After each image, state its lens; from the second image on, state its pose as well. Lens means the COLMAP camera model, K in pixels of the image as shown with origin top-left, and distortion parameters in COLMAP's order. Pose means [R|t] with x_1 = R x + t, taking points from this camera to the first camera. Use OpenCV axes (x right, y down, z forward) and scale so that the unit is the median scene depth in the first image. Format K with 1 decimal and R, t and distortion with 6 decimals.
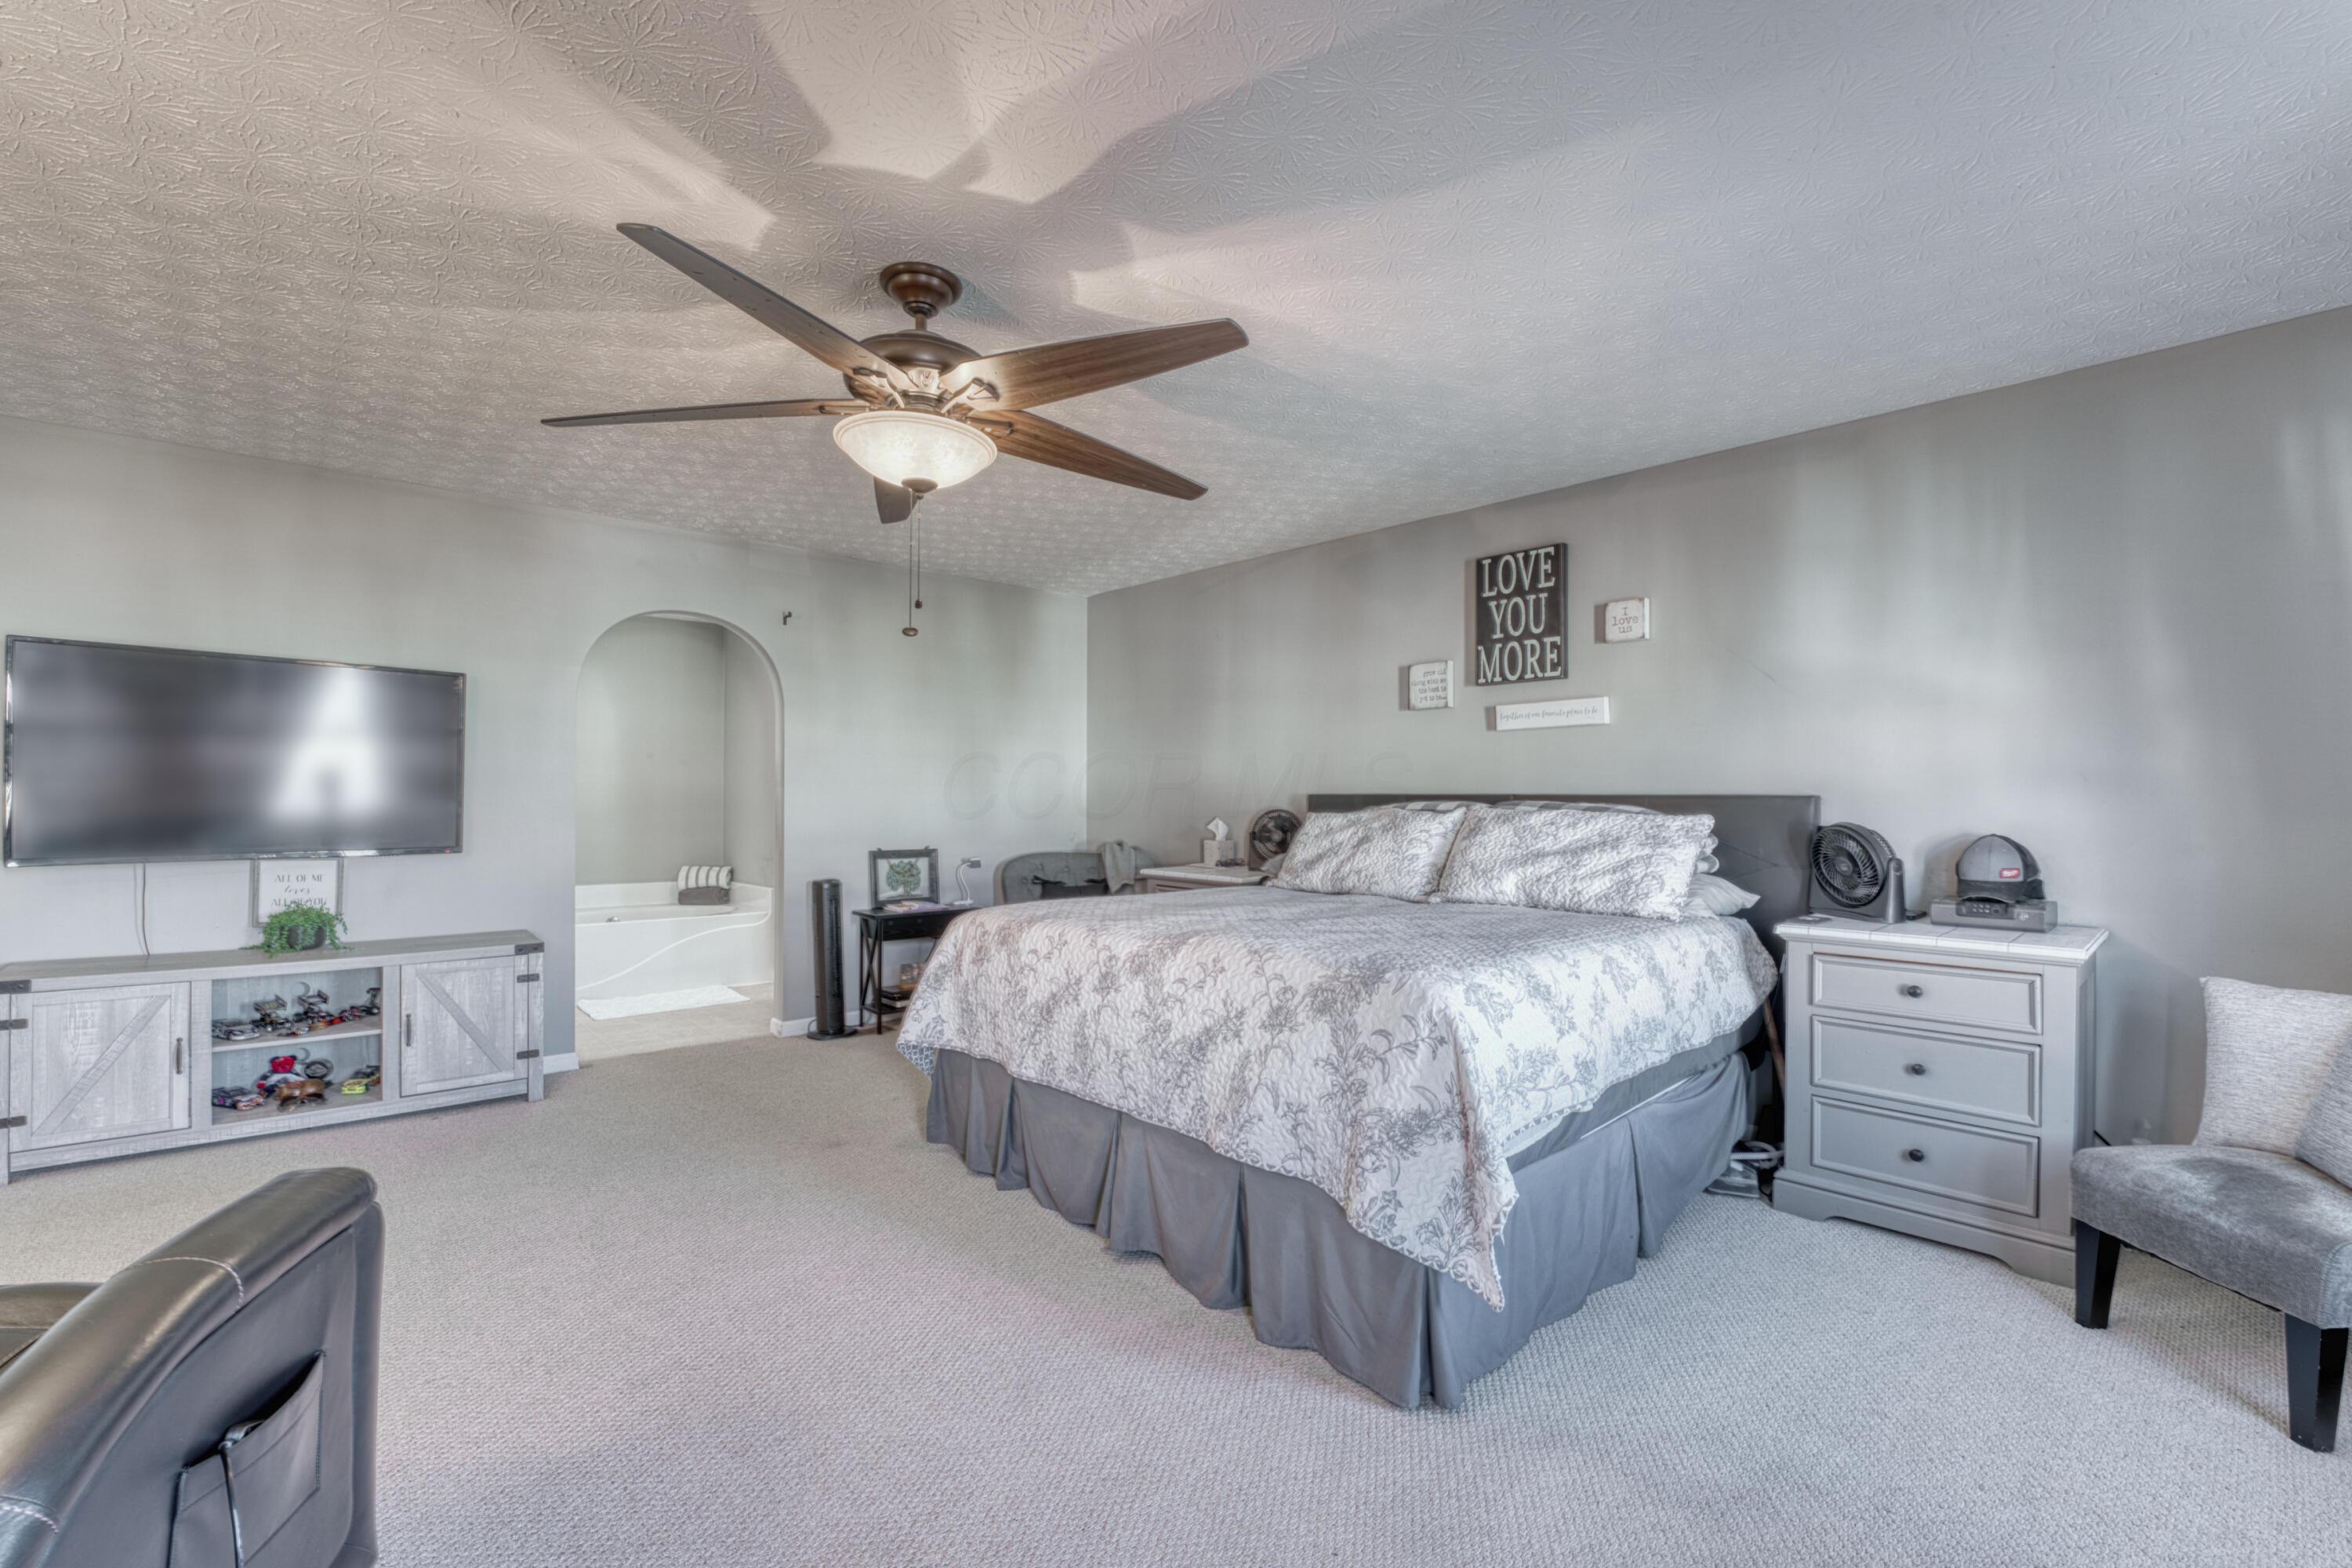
lens RADIAL K [[979.4, 0, 1166.6], [0, 979.4, 795.2], [0, 0, 1]] dist [-0.027863, 0.002845]
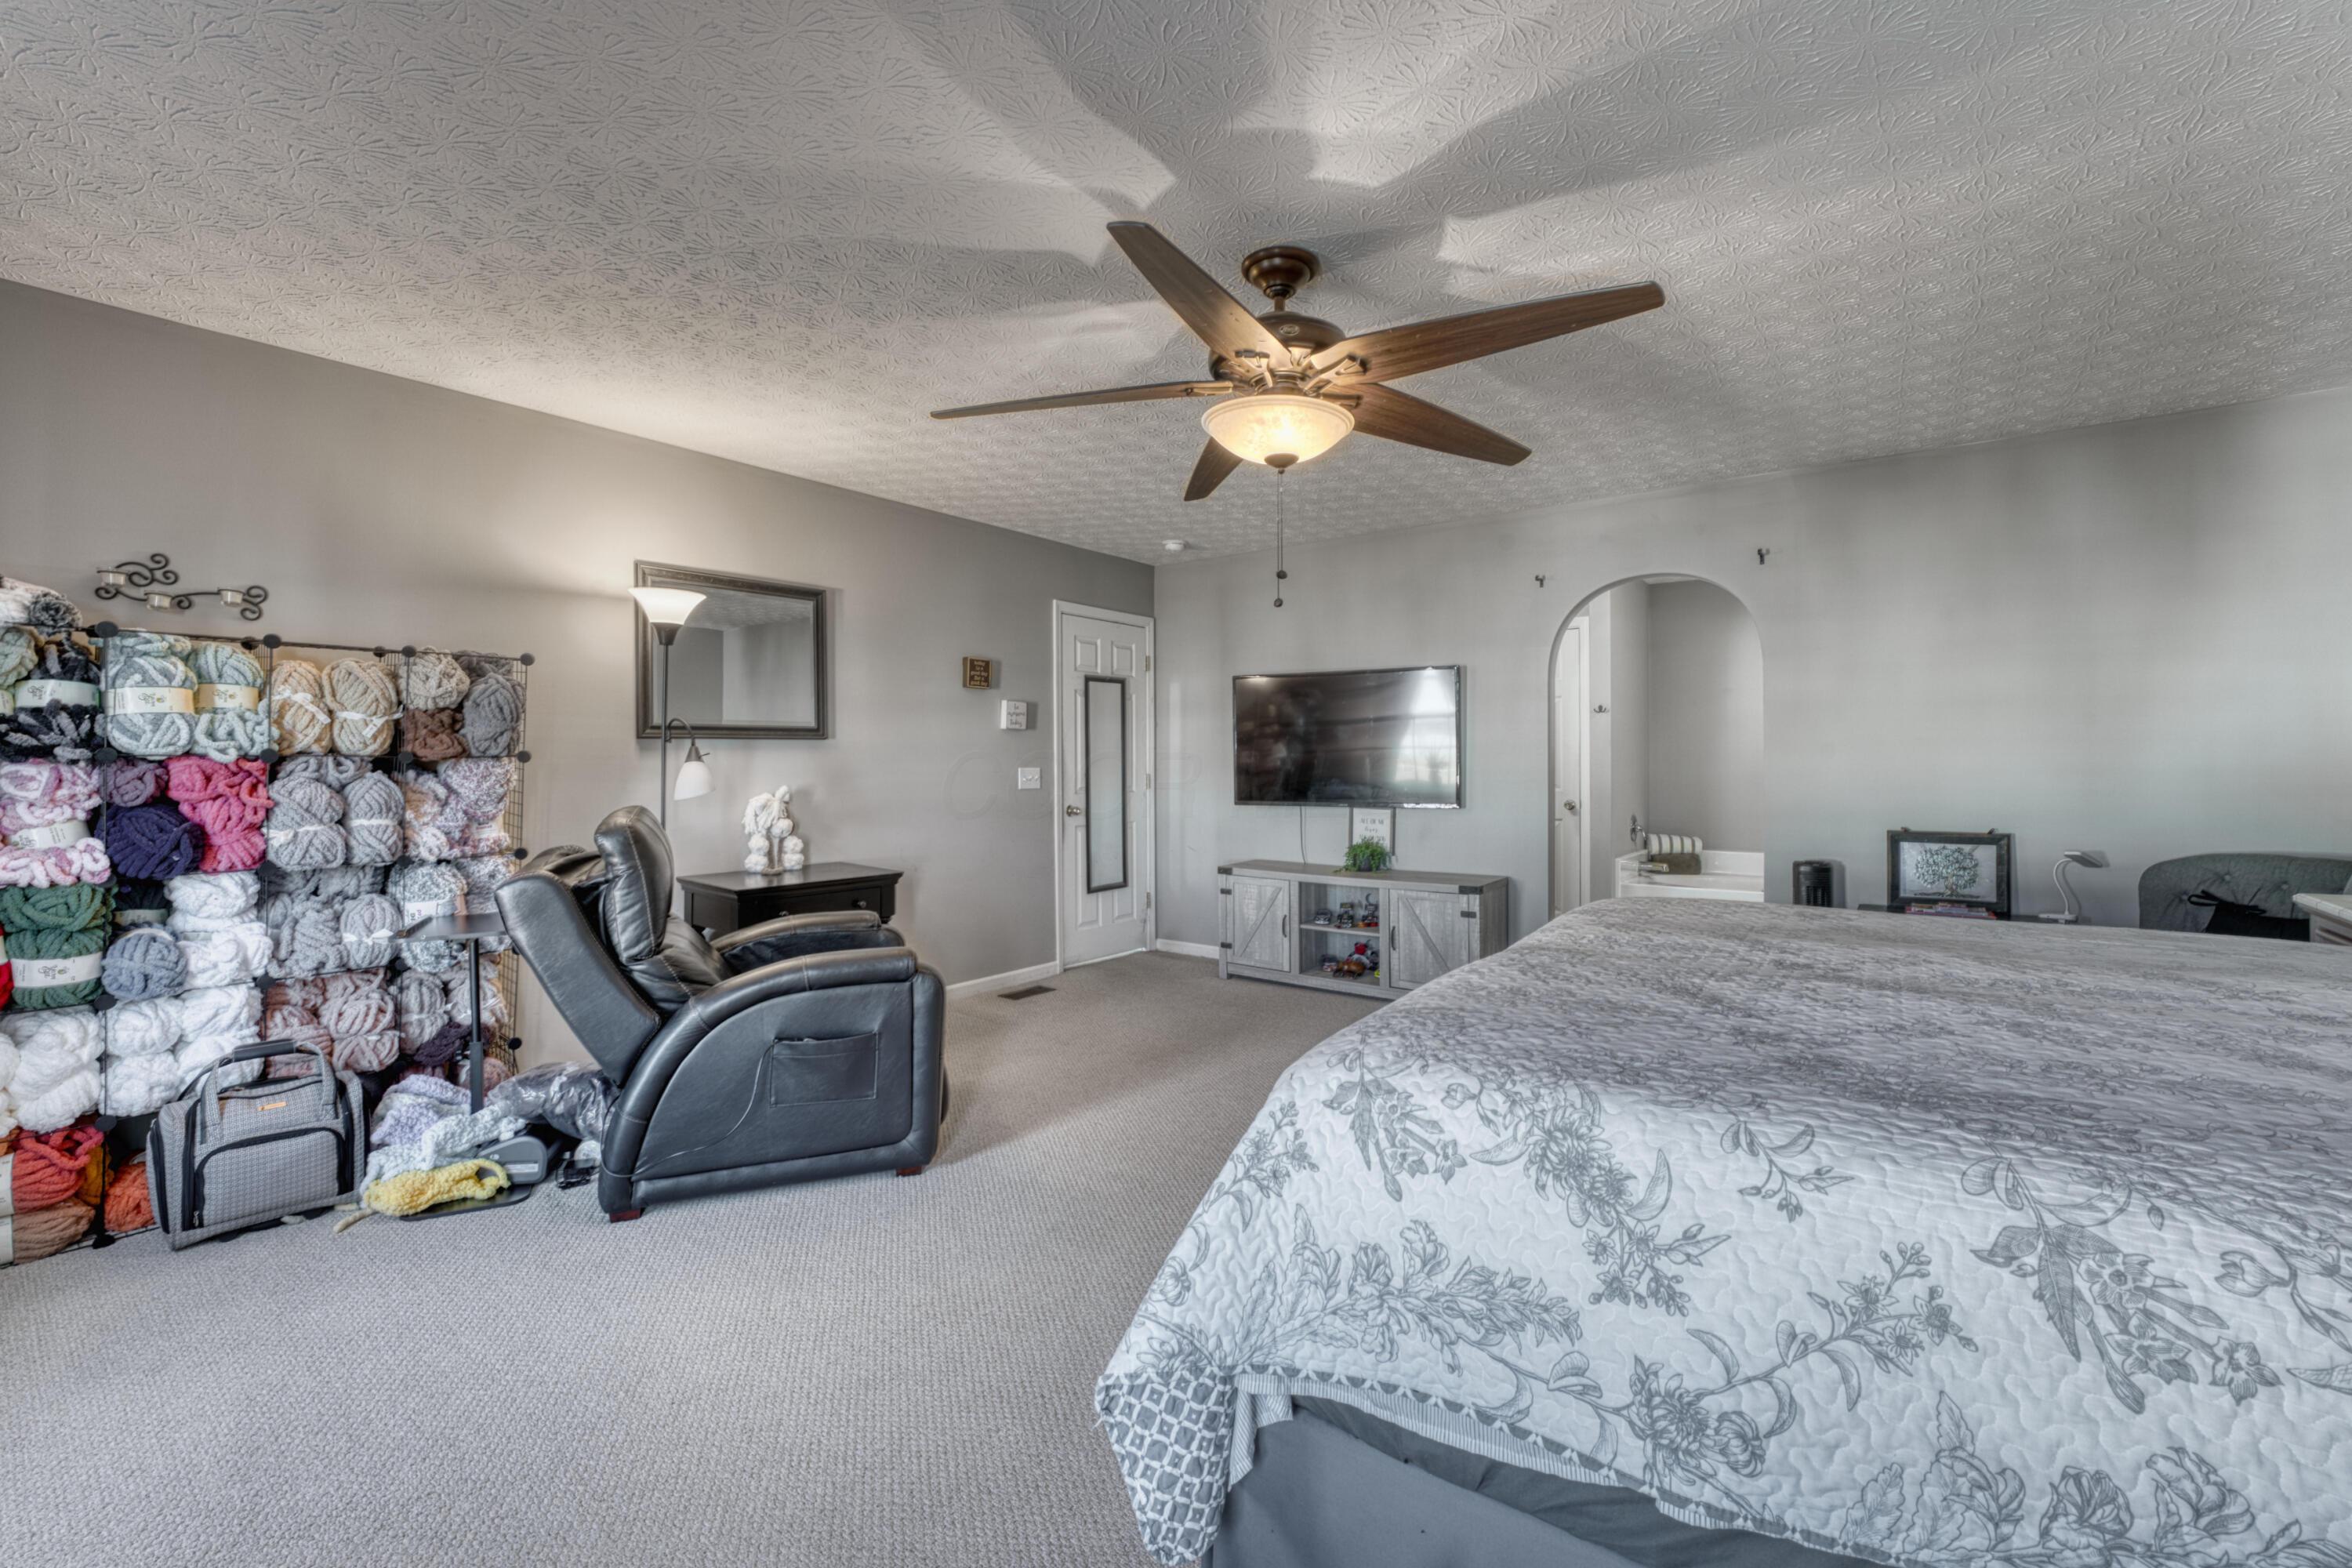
lens RADIAL K [[979.4, 0, 1199.1], [0, 979.4, 773.8], [0, 0, 1]] dist [-0.027863, 0.002845]
pose [[0.212728, 0.003074, -0.977107, 0.425602], [0.007338, 0.999962, 0.004743, 0.006053], [0.977084, -0.008179, 0.212698, 0.394512]]
